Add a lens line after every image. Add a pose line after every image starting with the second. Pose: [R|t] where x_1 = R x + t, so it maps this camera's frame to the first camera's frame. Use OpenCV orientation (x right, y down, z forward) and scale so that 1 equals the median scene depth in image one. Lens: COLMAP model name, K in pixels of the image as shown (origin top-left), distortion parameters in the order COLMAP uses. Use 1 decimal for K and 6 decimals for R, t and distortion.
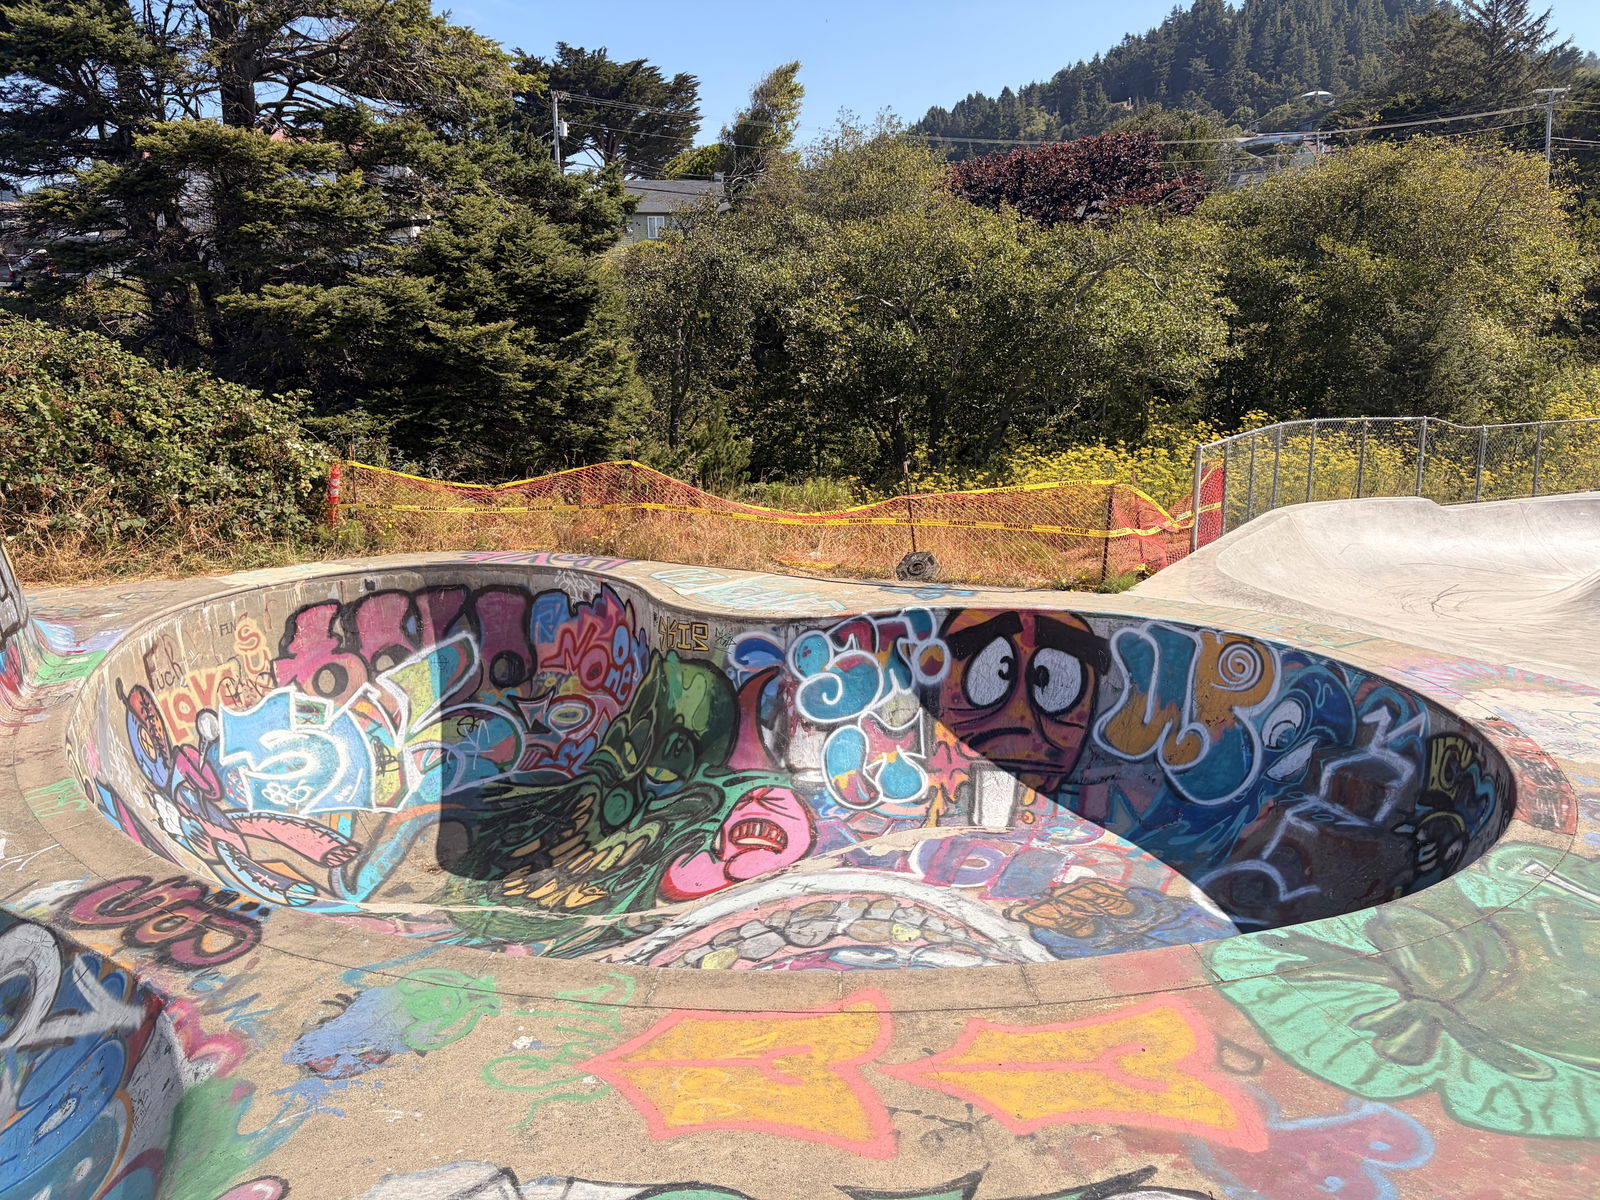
lens RADIAL K [[1206.0, 0, 797.0], [0, 1206.0, 597.8], [0, 0, 1]] dist [0.058839, -0.064713]
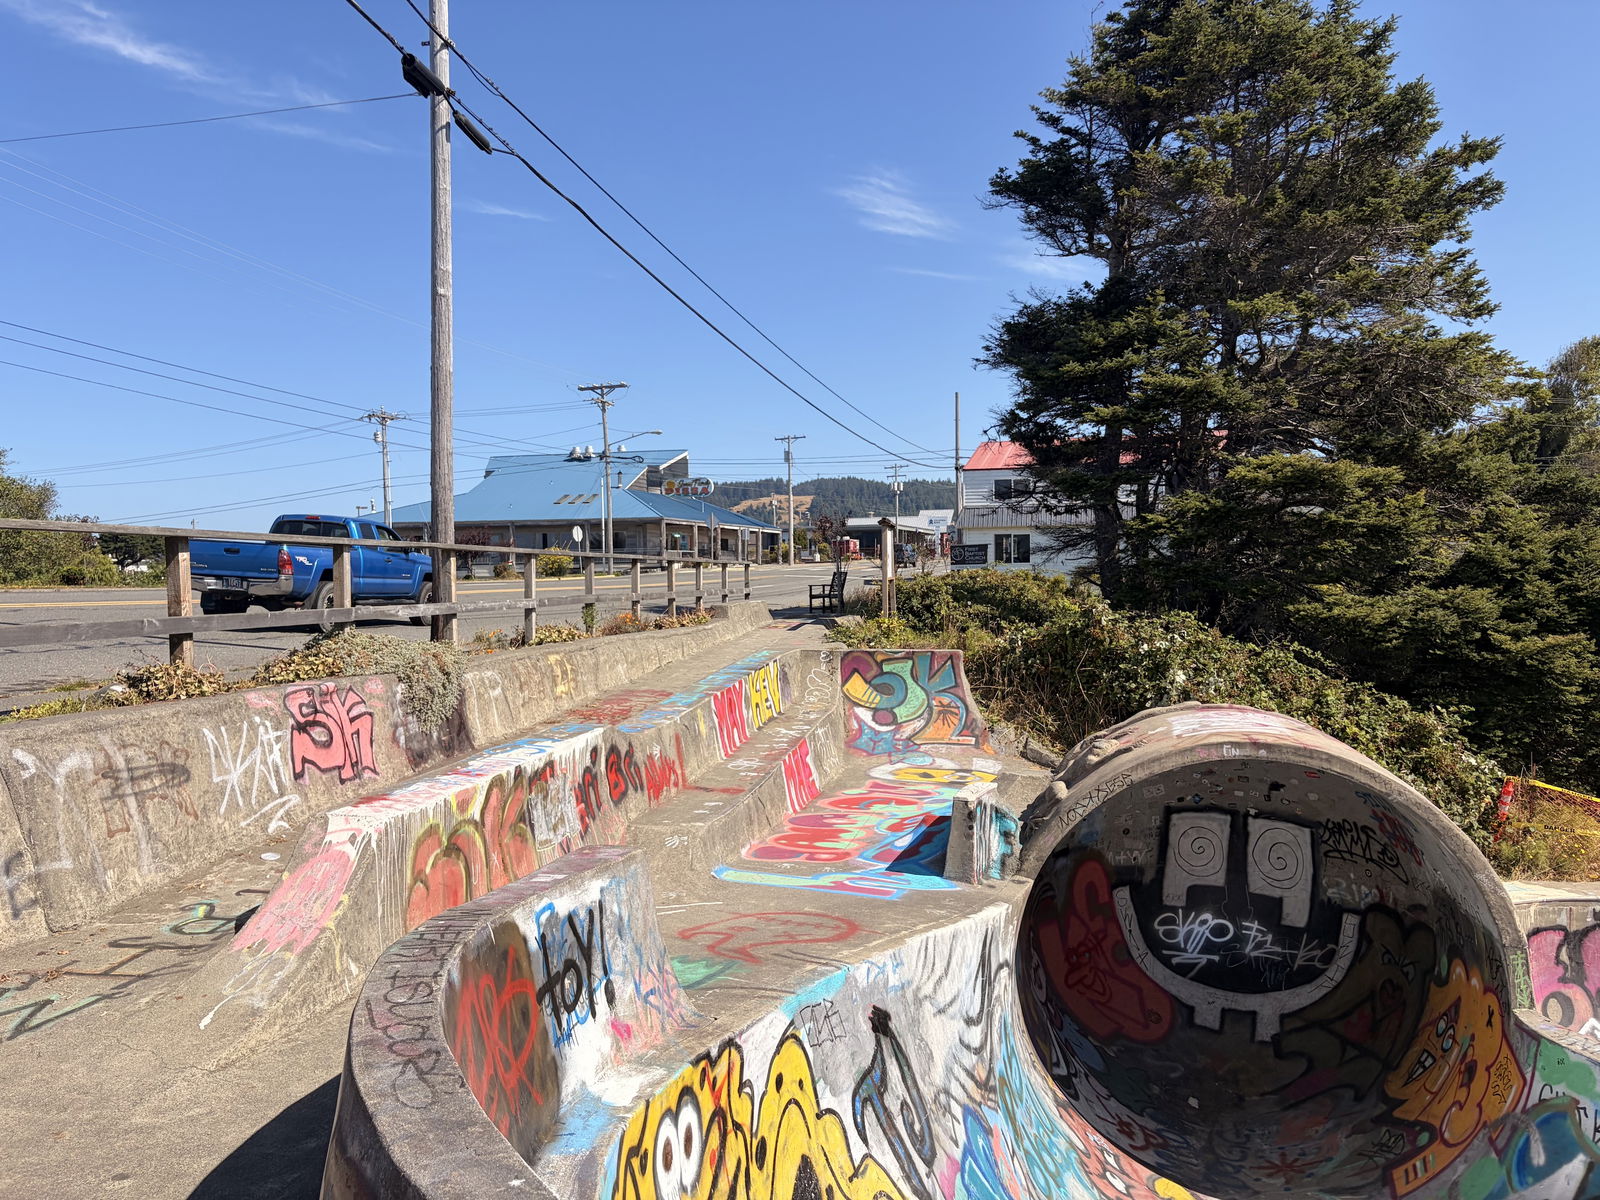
lens RADIAL K [[1206.0, 0, 798.7], [0, 1206.0, 606.7], [0, 0, 1]] dist [0.058839, -0.064713]
pose [[0.861828, 0.027228, -0.506469, -0.422739], [-0.133318, 0.975606, -0.174410, 0.004476], [0.489365, 0.217832, 0.844435, -0.195524]]
